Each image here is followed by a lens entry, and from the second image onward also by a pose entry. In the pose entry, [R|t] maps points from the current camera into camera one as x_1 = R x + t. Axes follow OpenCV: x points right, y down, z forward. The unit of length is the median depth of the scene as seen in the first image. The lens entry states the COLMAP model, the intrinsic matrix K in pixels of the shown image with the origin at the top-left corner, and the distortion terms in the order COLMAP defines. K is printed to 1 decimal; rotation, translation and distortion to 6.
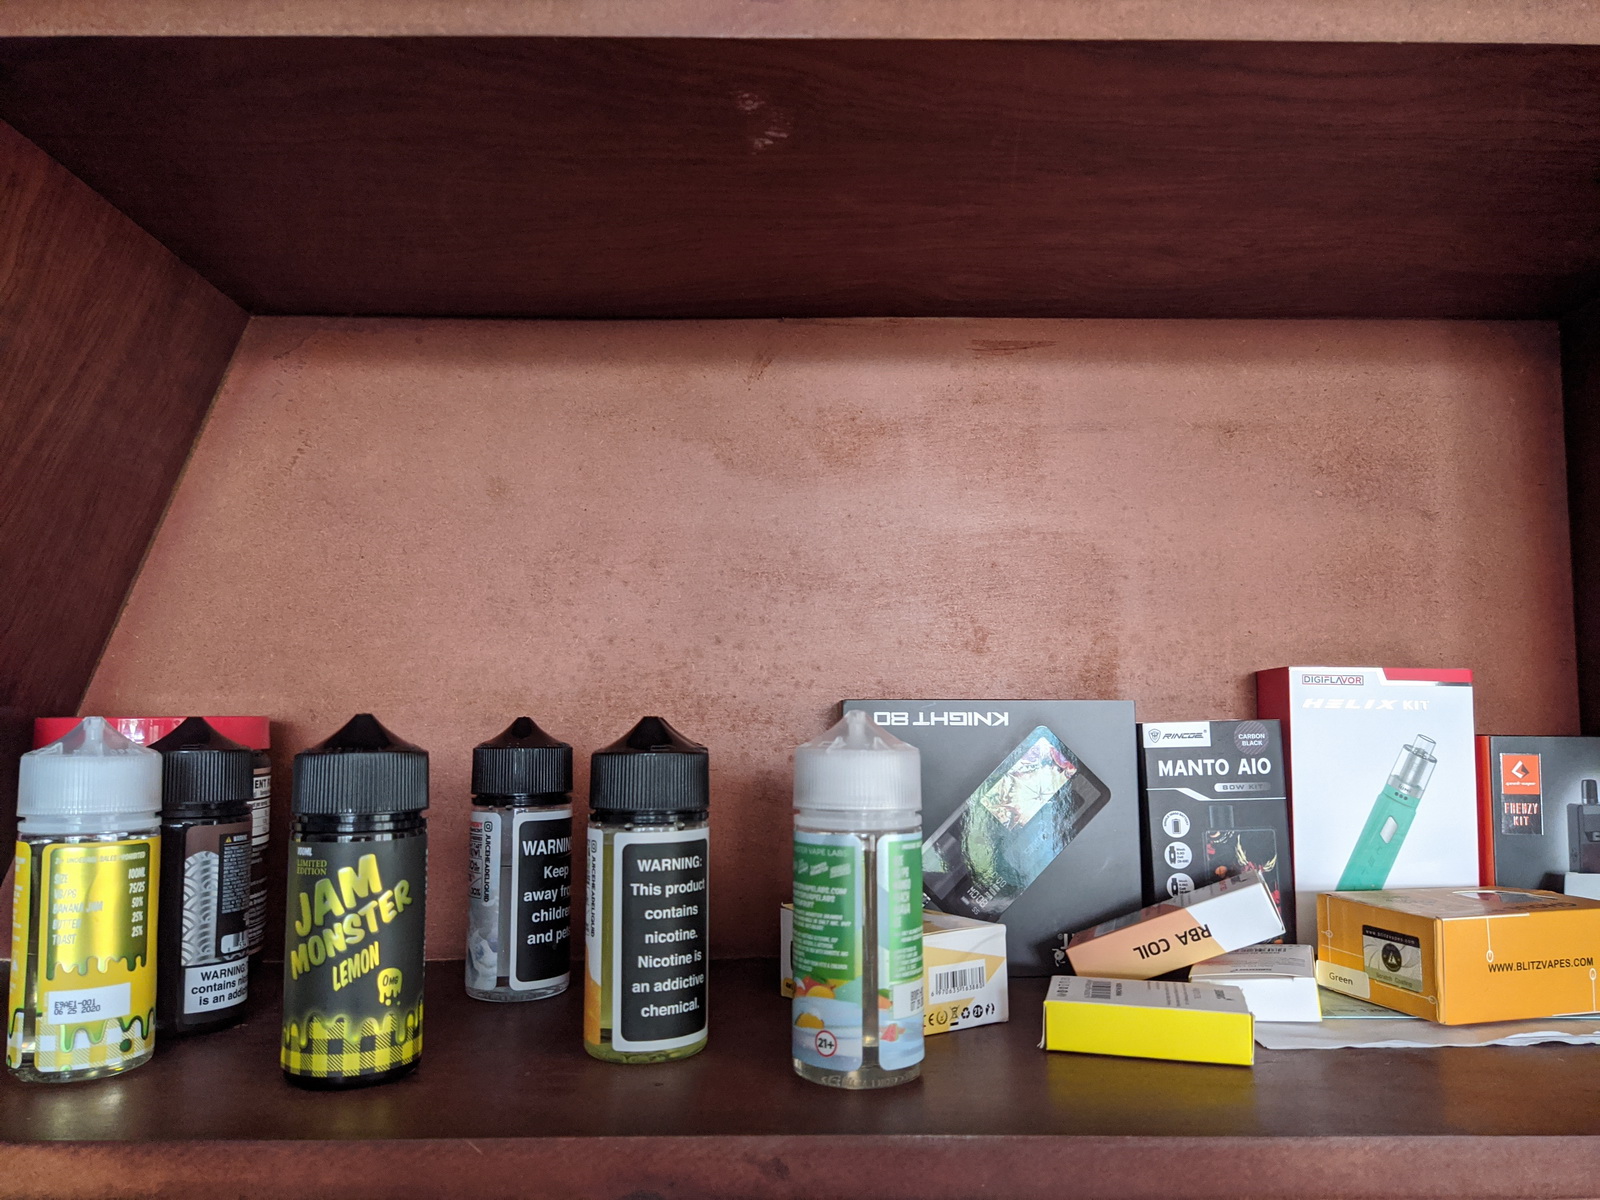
lens RADIAL K [[1188.9, 0, 842.0], [0, 1188.9, 601.6], [0, 0, 1]] dist [0.073352, -0.111774]
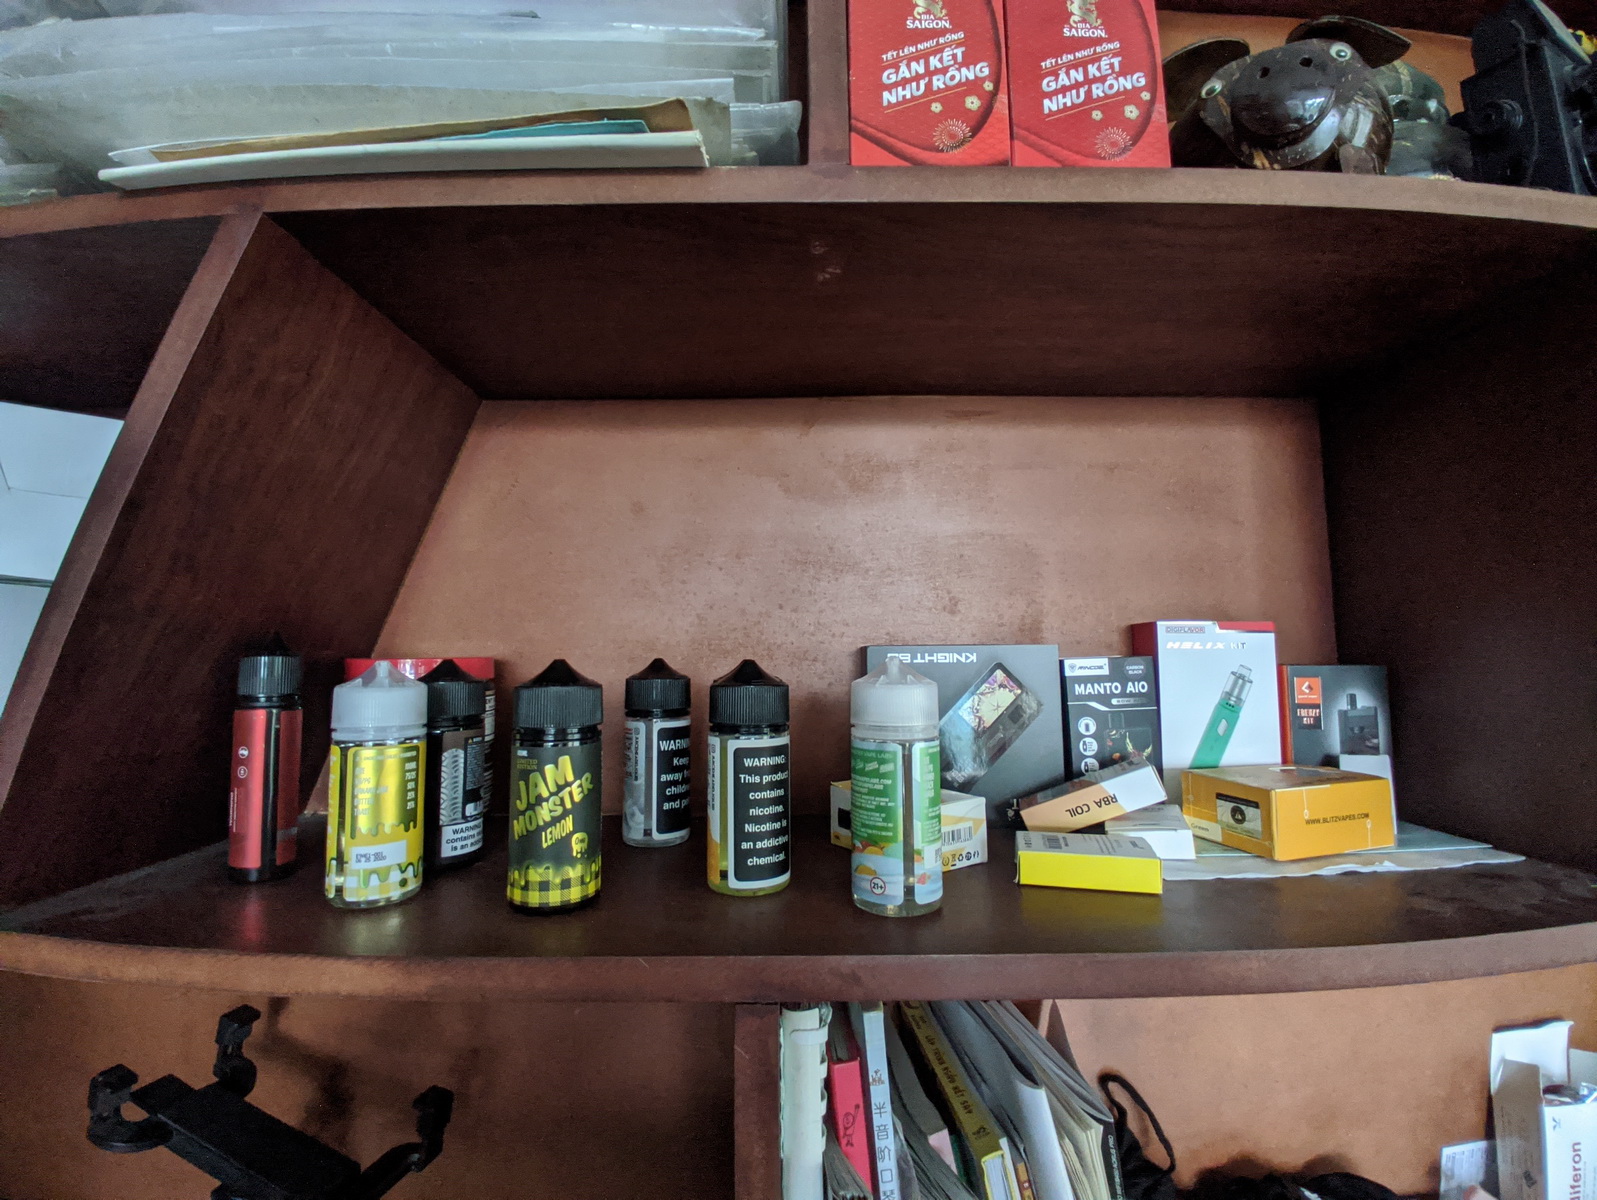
lens RADIAL K [[689.2, 0, 799.7], [0, 689.2, 563.8], [0, 0, 1]] dist [-0.024541, 0.000030]
pose [[0.999934, -0.005857, -0.009910, -0.082632], [0.005669, 0.999807, -0.018829, -0.006013], [0.010019, 0.018771, 0.999774, 0.135304]]
